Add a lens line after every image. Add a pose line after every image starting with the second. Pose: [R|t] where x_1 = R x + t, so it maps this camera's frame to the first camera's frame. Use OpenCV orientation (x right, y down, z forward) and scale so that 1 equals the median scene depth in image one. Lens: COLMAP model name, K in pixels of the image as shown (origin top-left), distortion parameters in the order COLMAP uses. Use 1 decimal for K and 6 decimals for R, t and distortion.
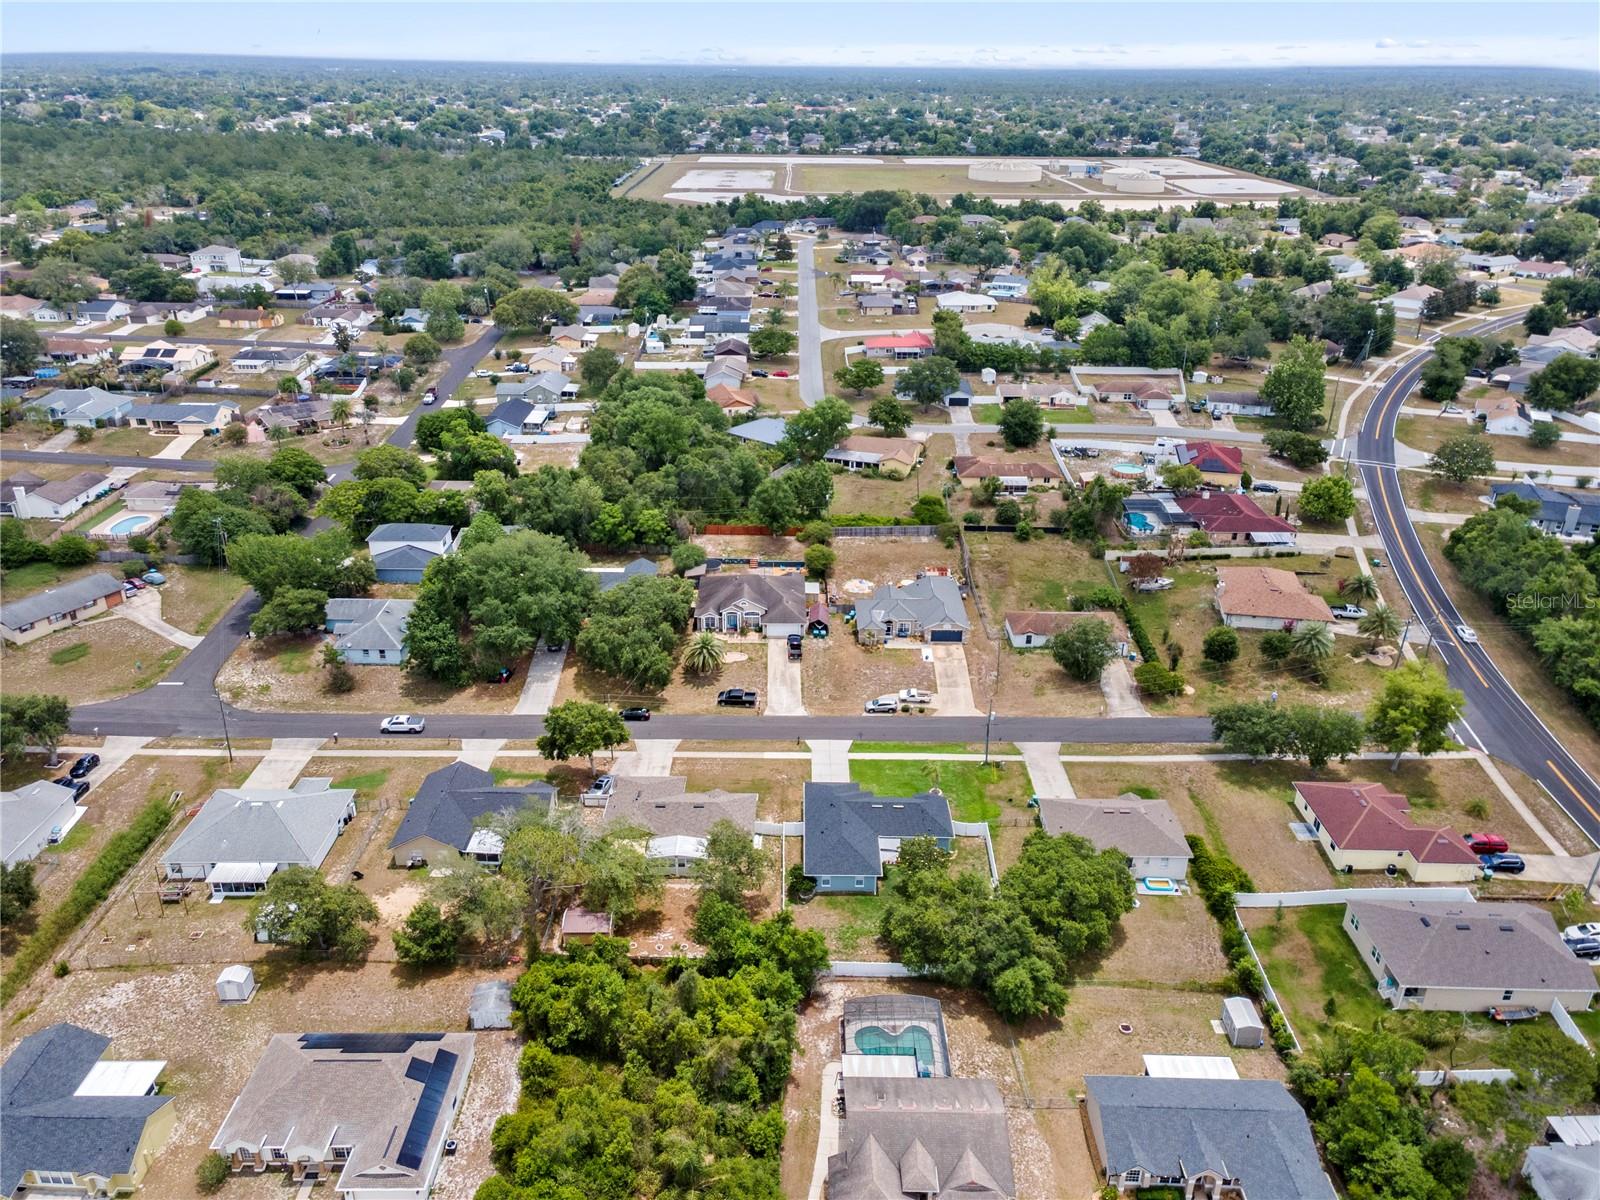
lens RADIAL K [[1165.2, 0, 795.0], [0, 1165.2, 596.3], [0, 0, 1]] dist [0.033529, 0.018808]
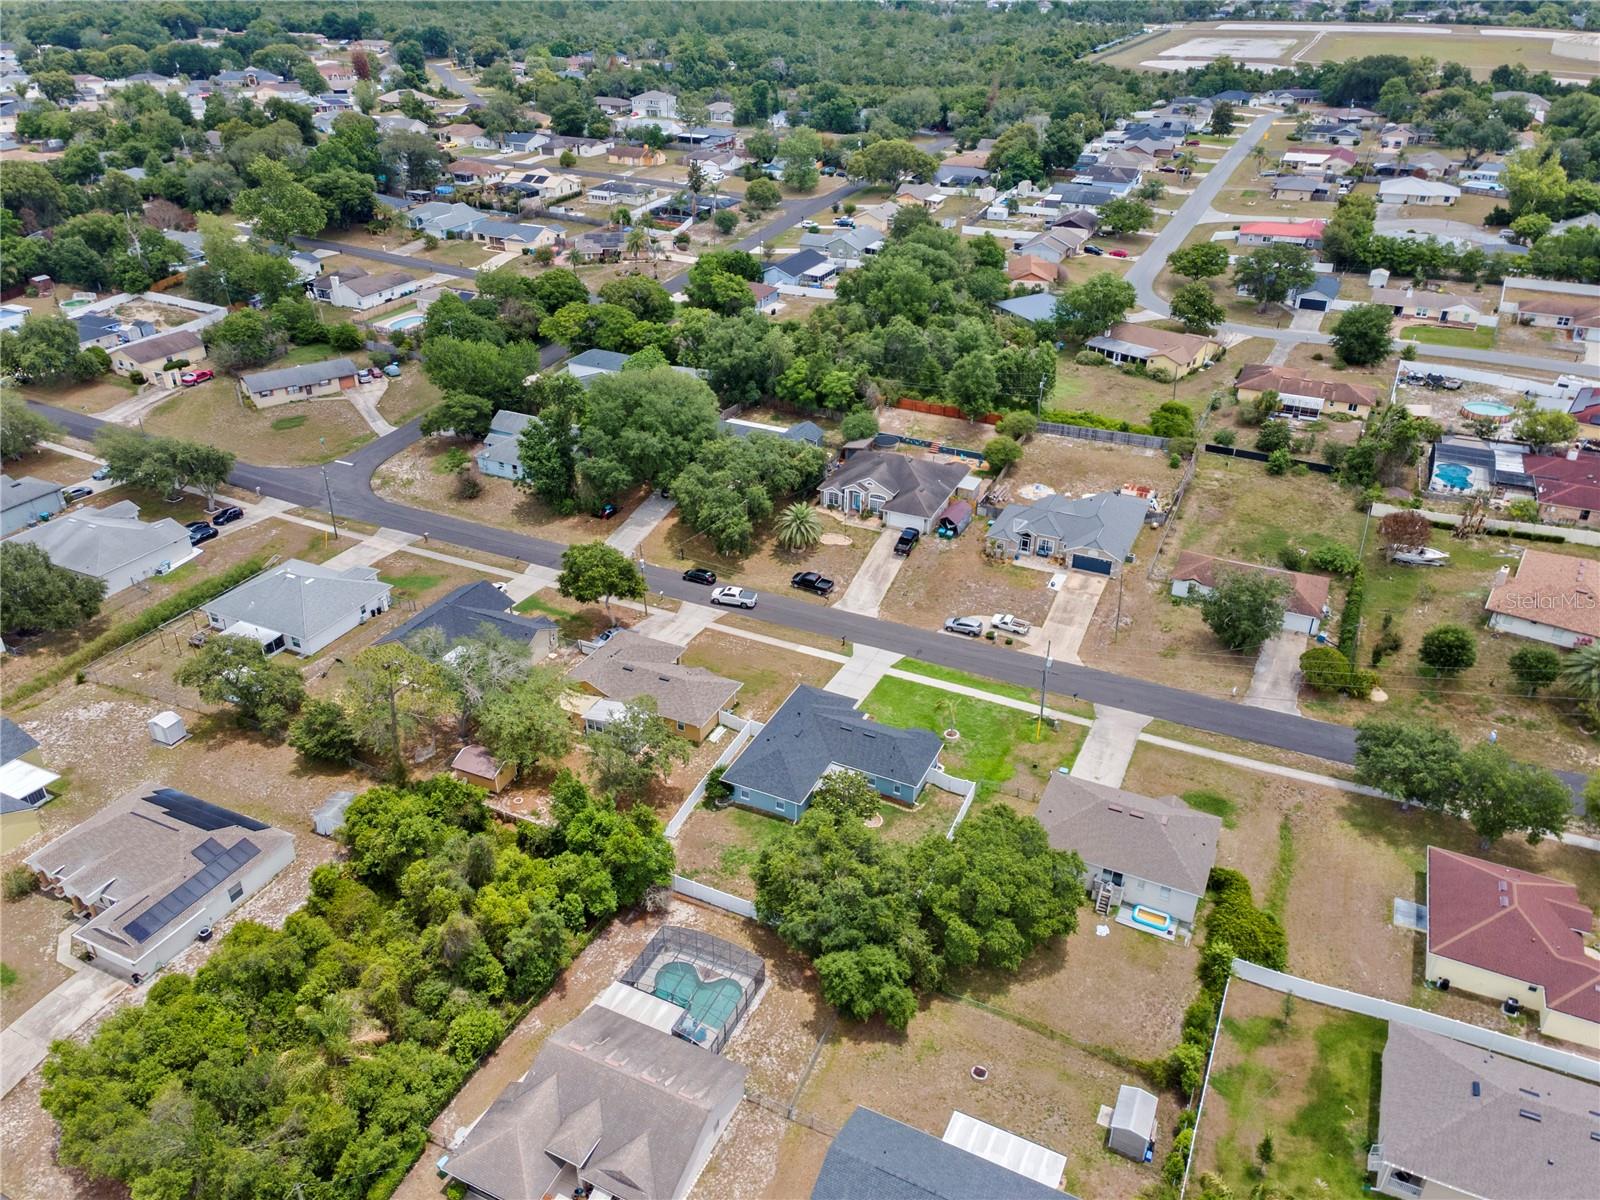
lens RADIAL K [[1165.2, 0, 795.0], [0, 1165.2, 596.3], [0, 0, 1]] dist [0.033529, 0.018808]
pose [[0.904458, 0.206757, -0.373104, 0.223270], [-0.175070, 0.977542, 0.117312, -0.003445], [0.388980, -0.040784, 0.920343, 0.146432]]
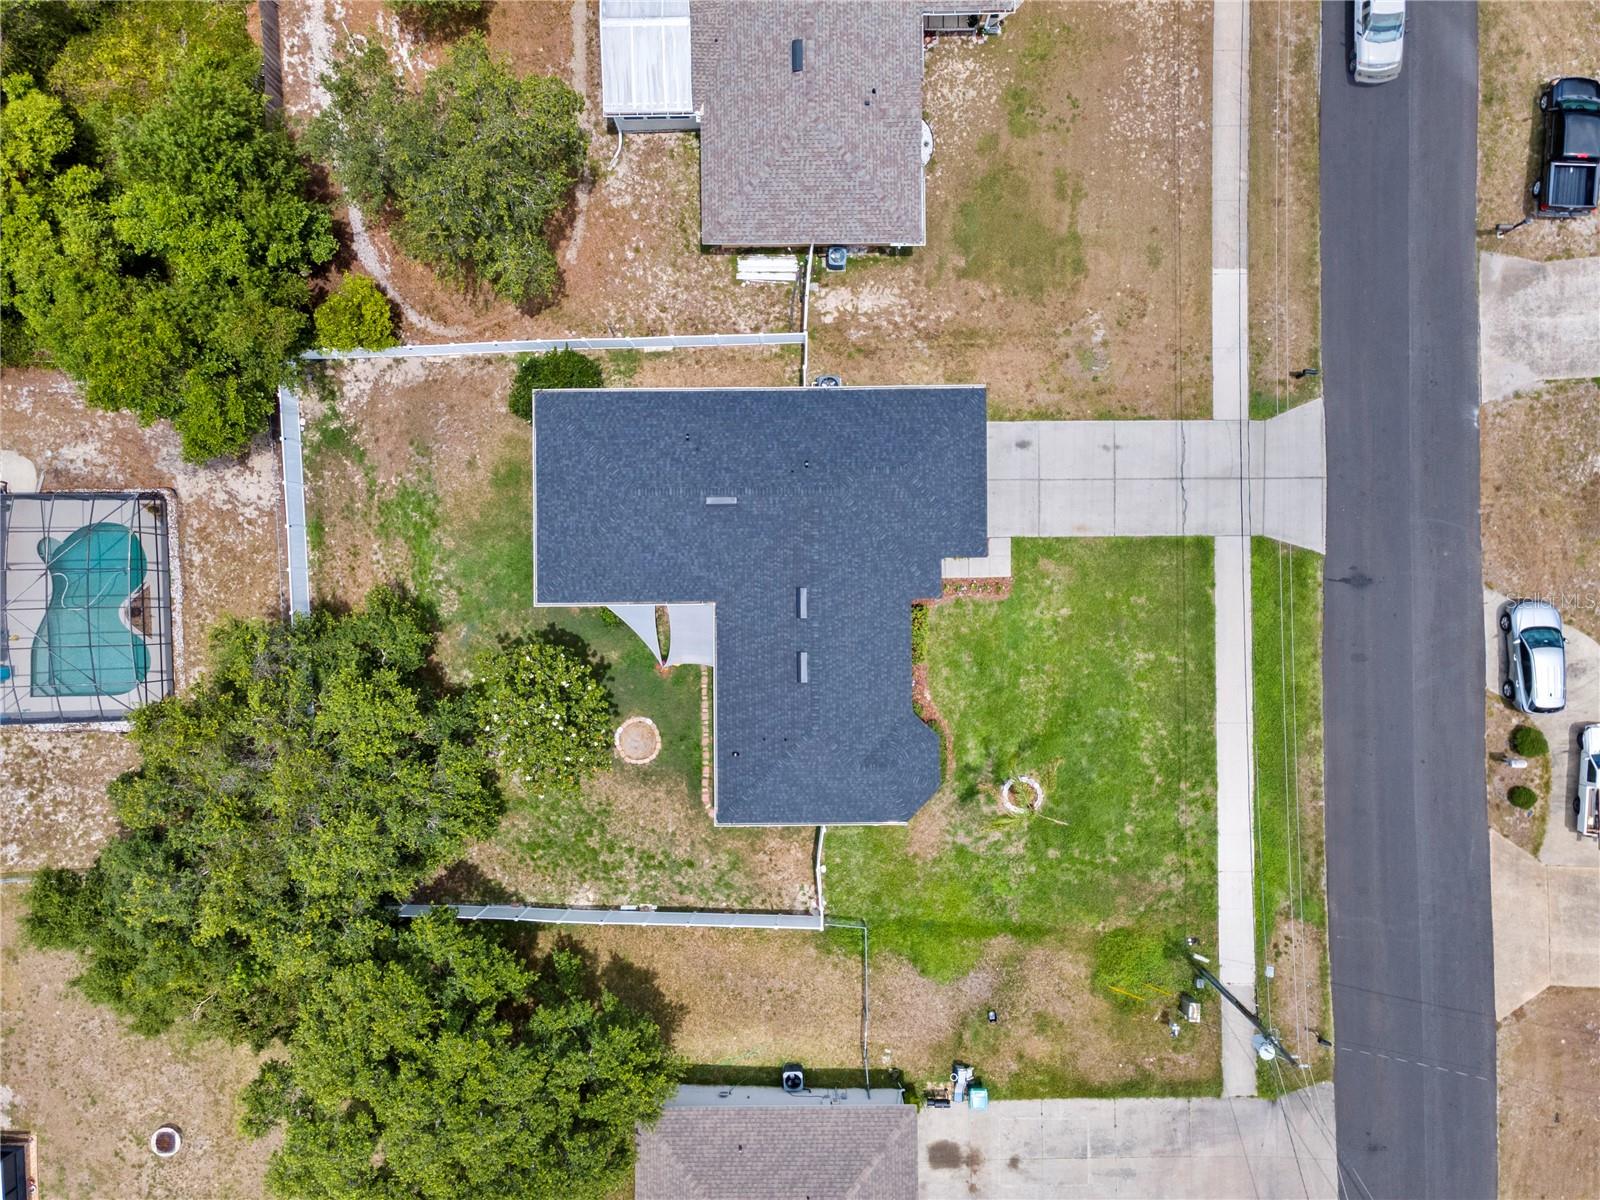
lens RADIAL K [[1165.2, 0, 795.0], [0, 1165.2, 596.3], [0, 0, 1]] dist [0.033529, 0.018808]
pose [[0.015462, 0.999781, -0.014088, 0.049240], [-0.411587, 0.019205, 0.911168, -0.078430], [0.911239, -0.008290, 0.411794, 0.584332]]
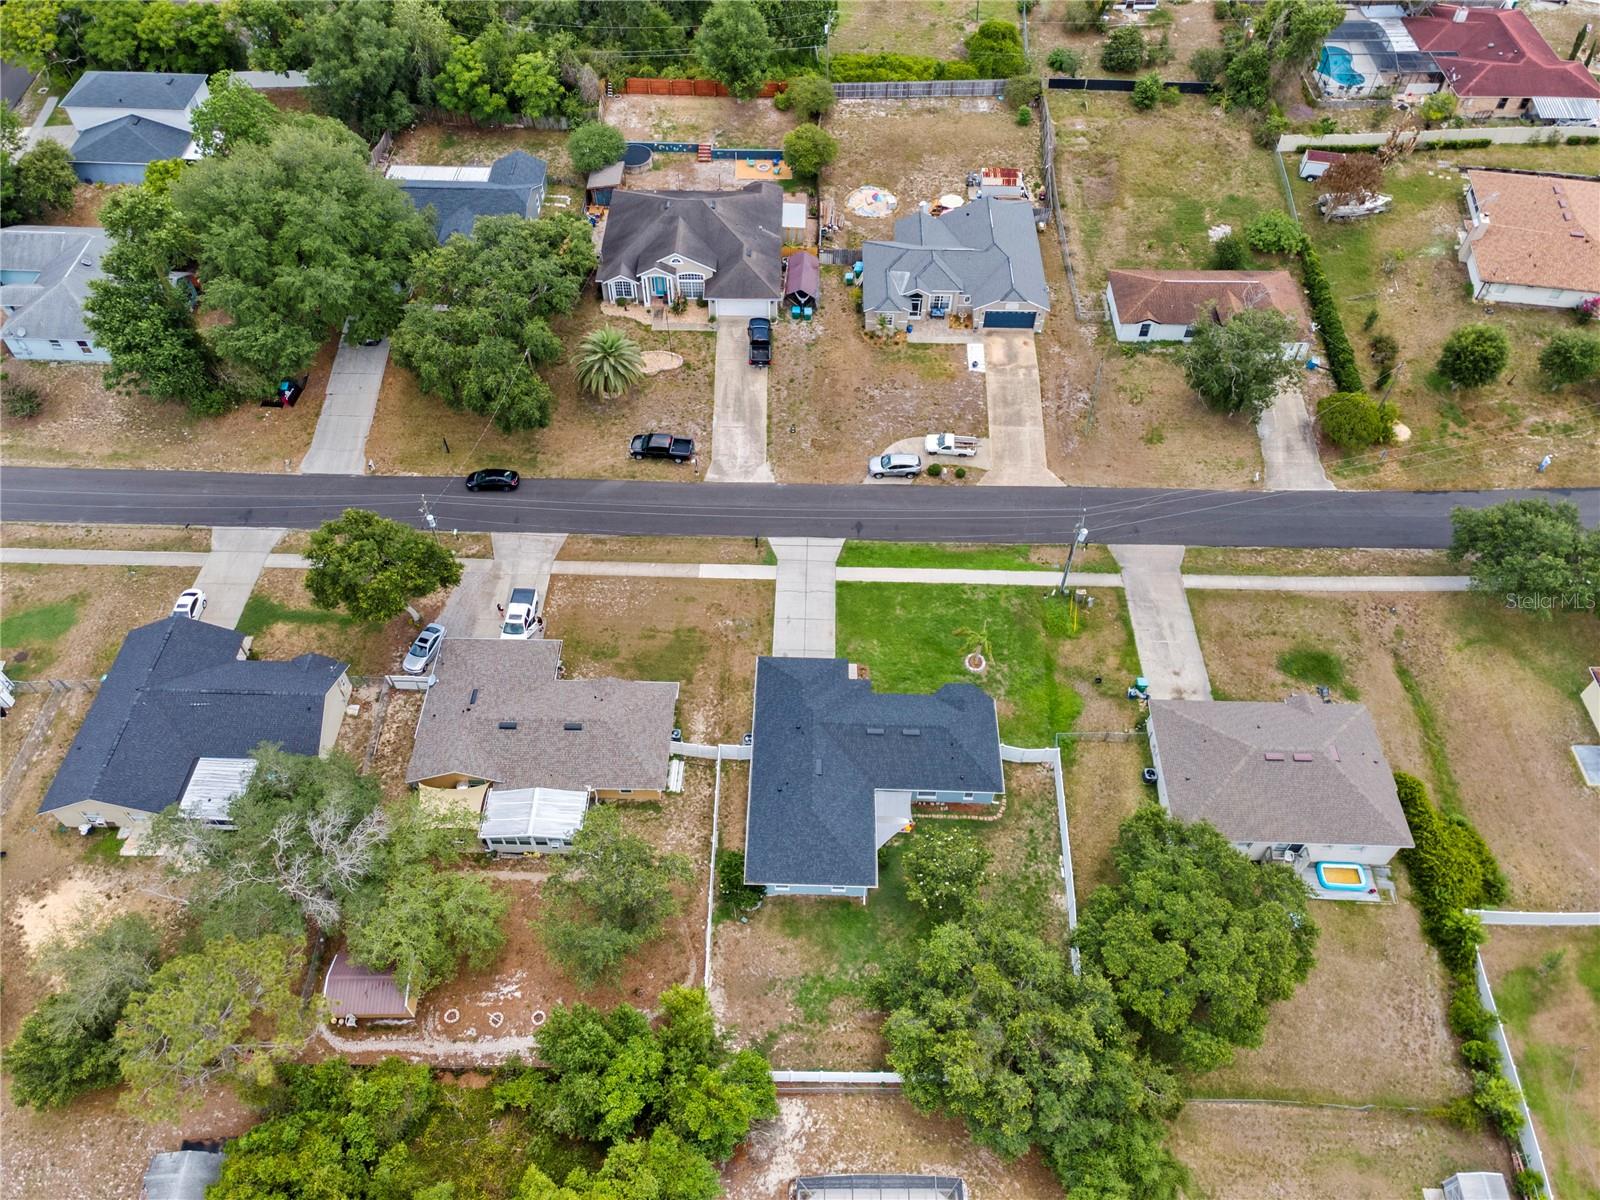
lens RADIAL K [[1165.2, 0, 795.0], [0, 1165.2, 596.3], [0, 0, 1]] dist [0.033529, 0.018808]
pose [[0.999821, 0.012856, -0.013905, 0.024887], [-0.005282, 0.894445, 0.447147, -0.097633], [0.018186, -0.446993, 0.894353, 0.340431]]
